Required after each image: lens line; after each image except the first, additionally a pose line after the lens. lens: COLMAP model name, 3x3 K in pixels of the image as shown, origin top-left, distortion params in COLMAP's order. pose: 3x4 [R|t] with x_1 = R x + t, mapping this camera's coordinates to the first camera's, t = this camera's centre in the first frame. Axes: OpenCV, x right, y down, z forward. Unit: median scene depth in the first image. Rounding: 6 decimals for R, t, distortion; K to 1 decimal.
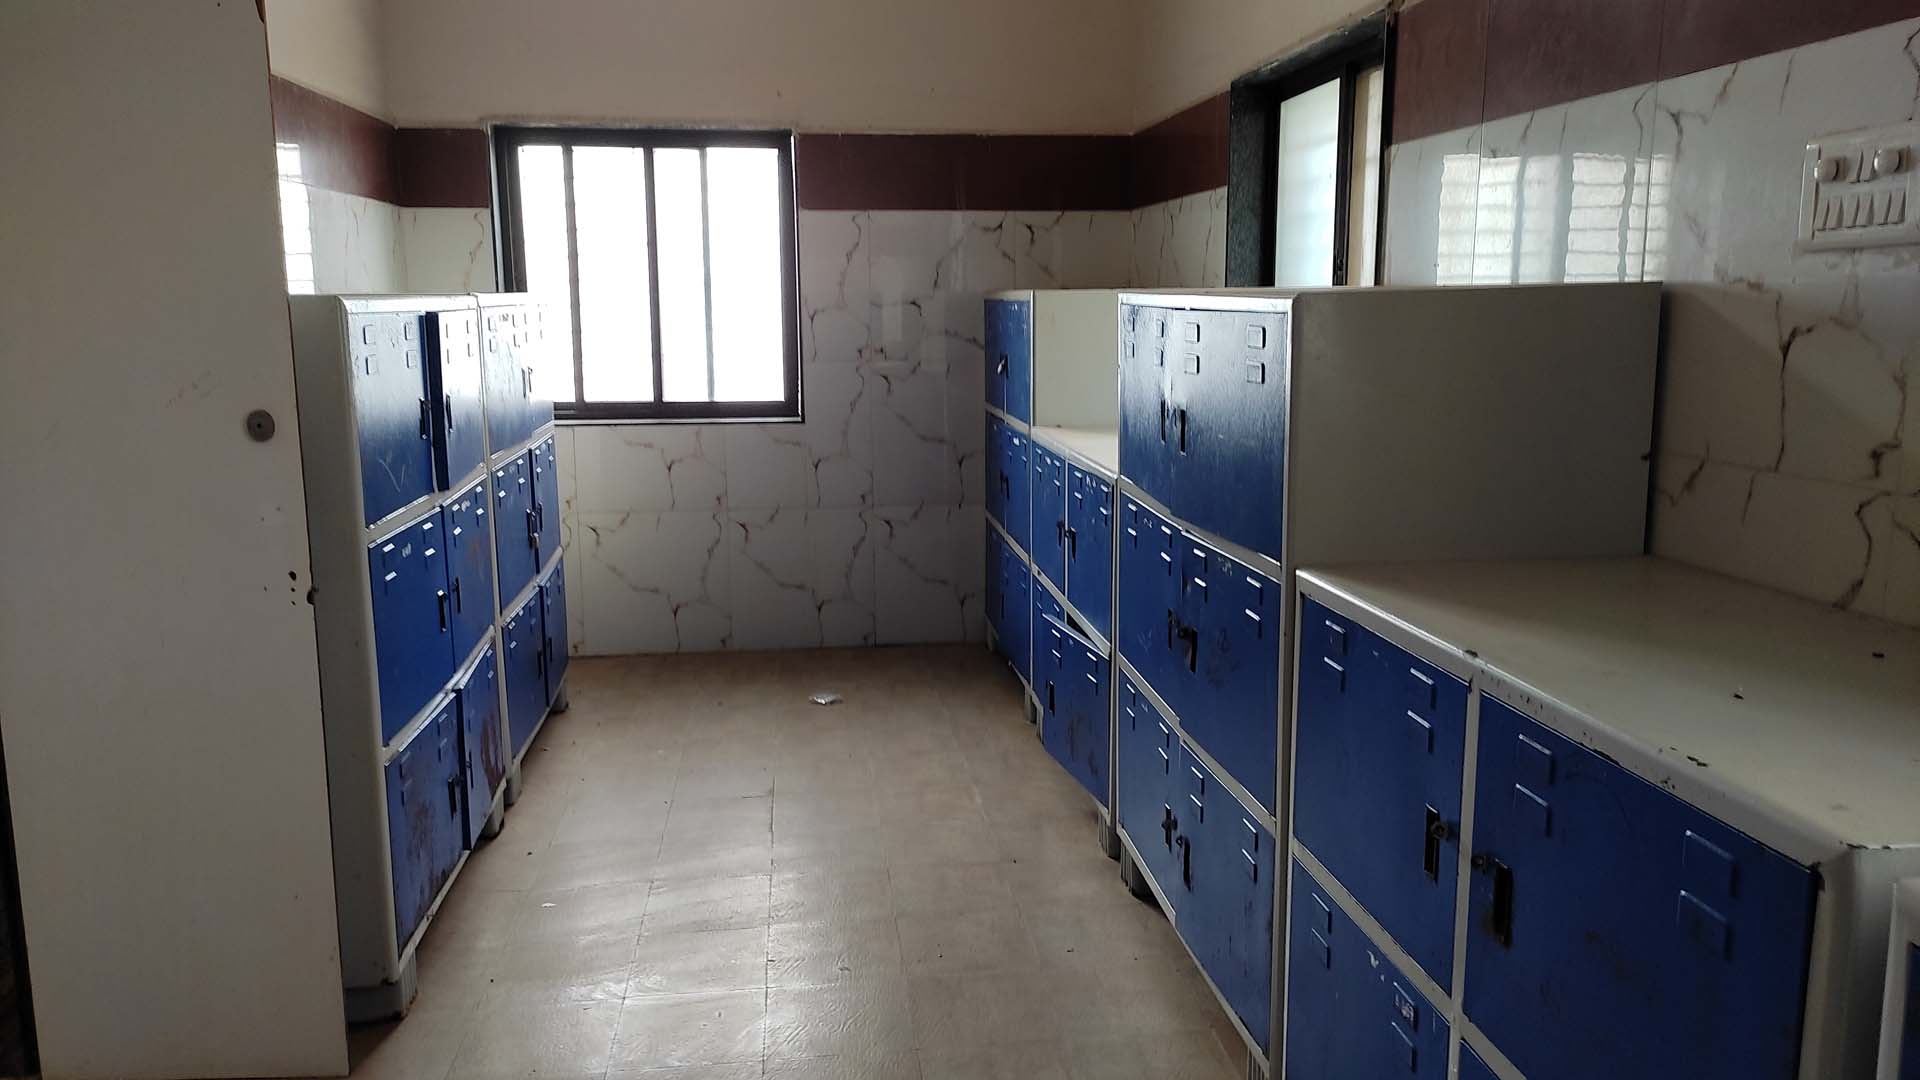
lens RADIAL K [[1407.6, 0, 960.0], [0, 1407.6, 540.0], [0, 0, 1]] dist [0.001924, 0.002513]
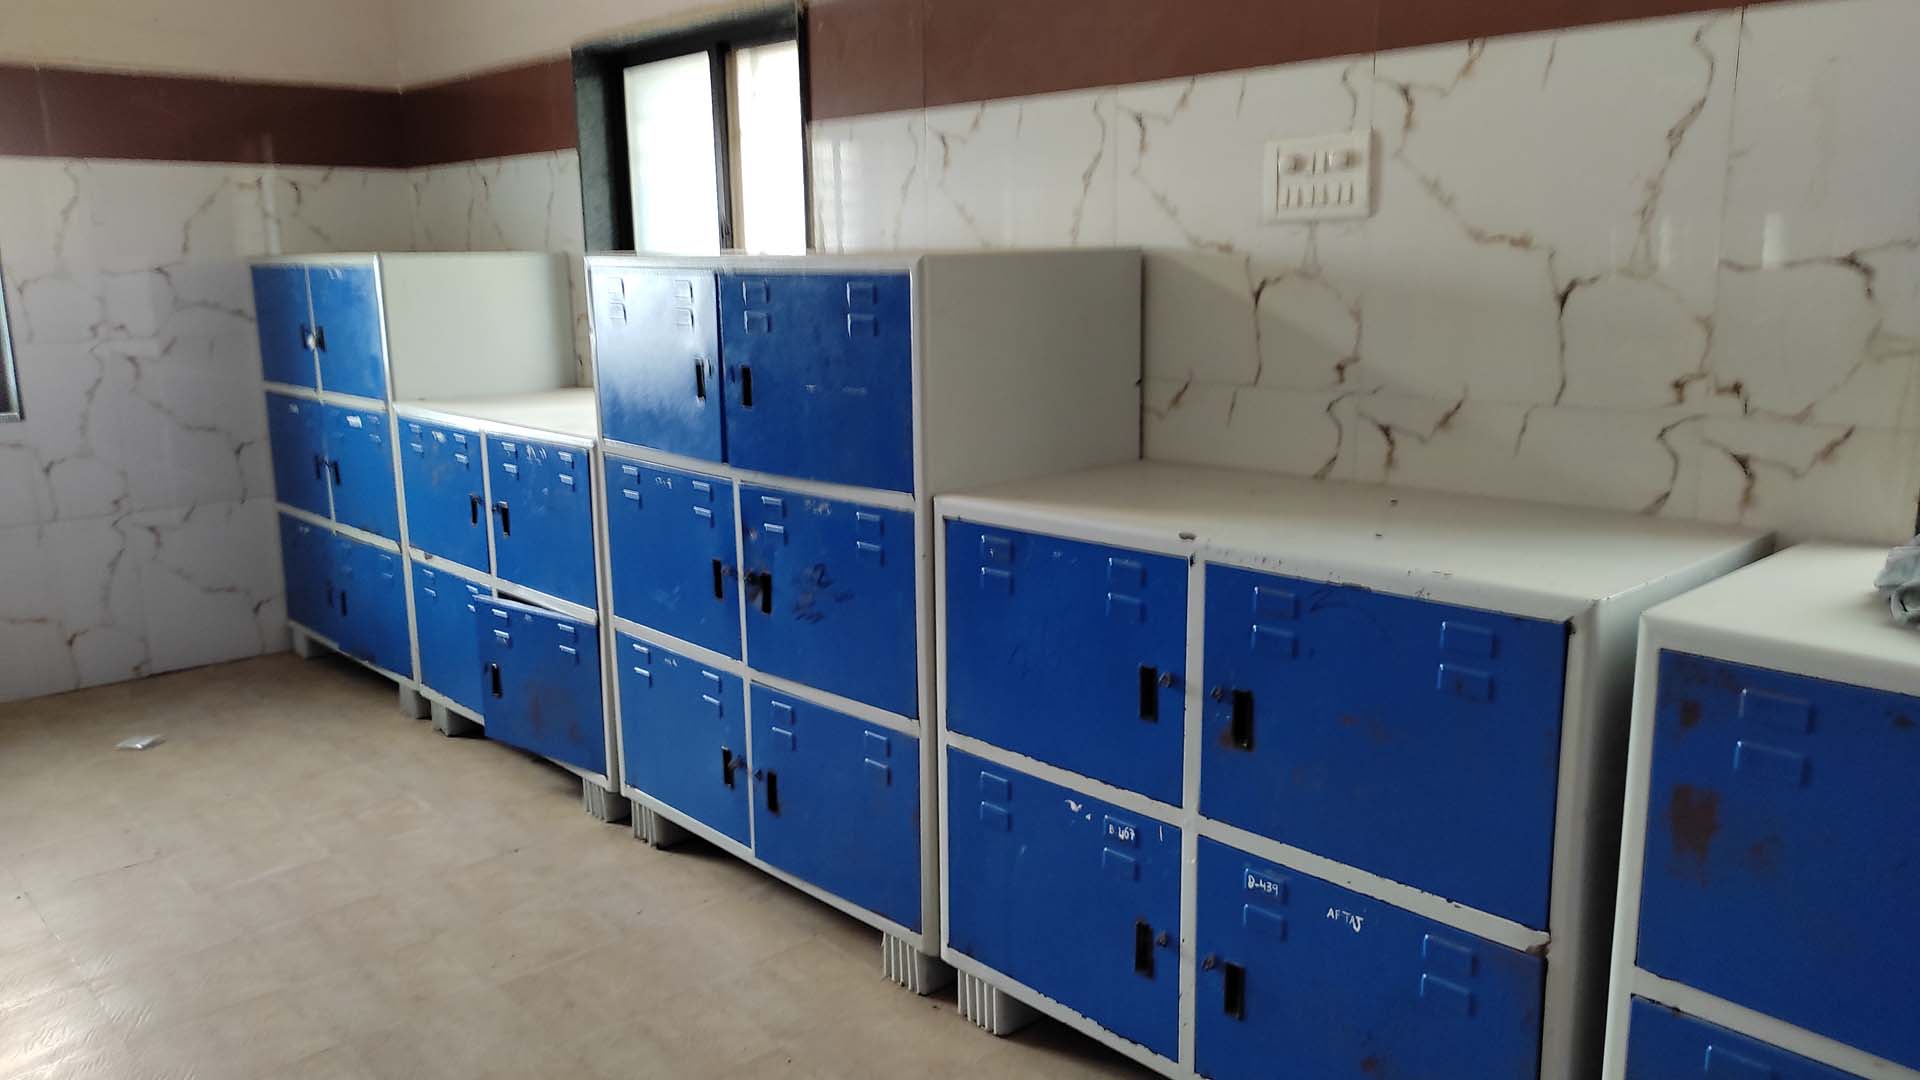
lens RADIAL K [[1392.8, 0, 960.0], [0, 1392.8, 540.0], [0, 0, 1]] dist [0.038666, -0.059710]
pose [[0.799816, -0.120074, 0.588113, -0.322447], [0.106619, 0.992626, 0.057665, -0.006209], [-0.590701, 0.016582, 0.806720, 0.058495]]
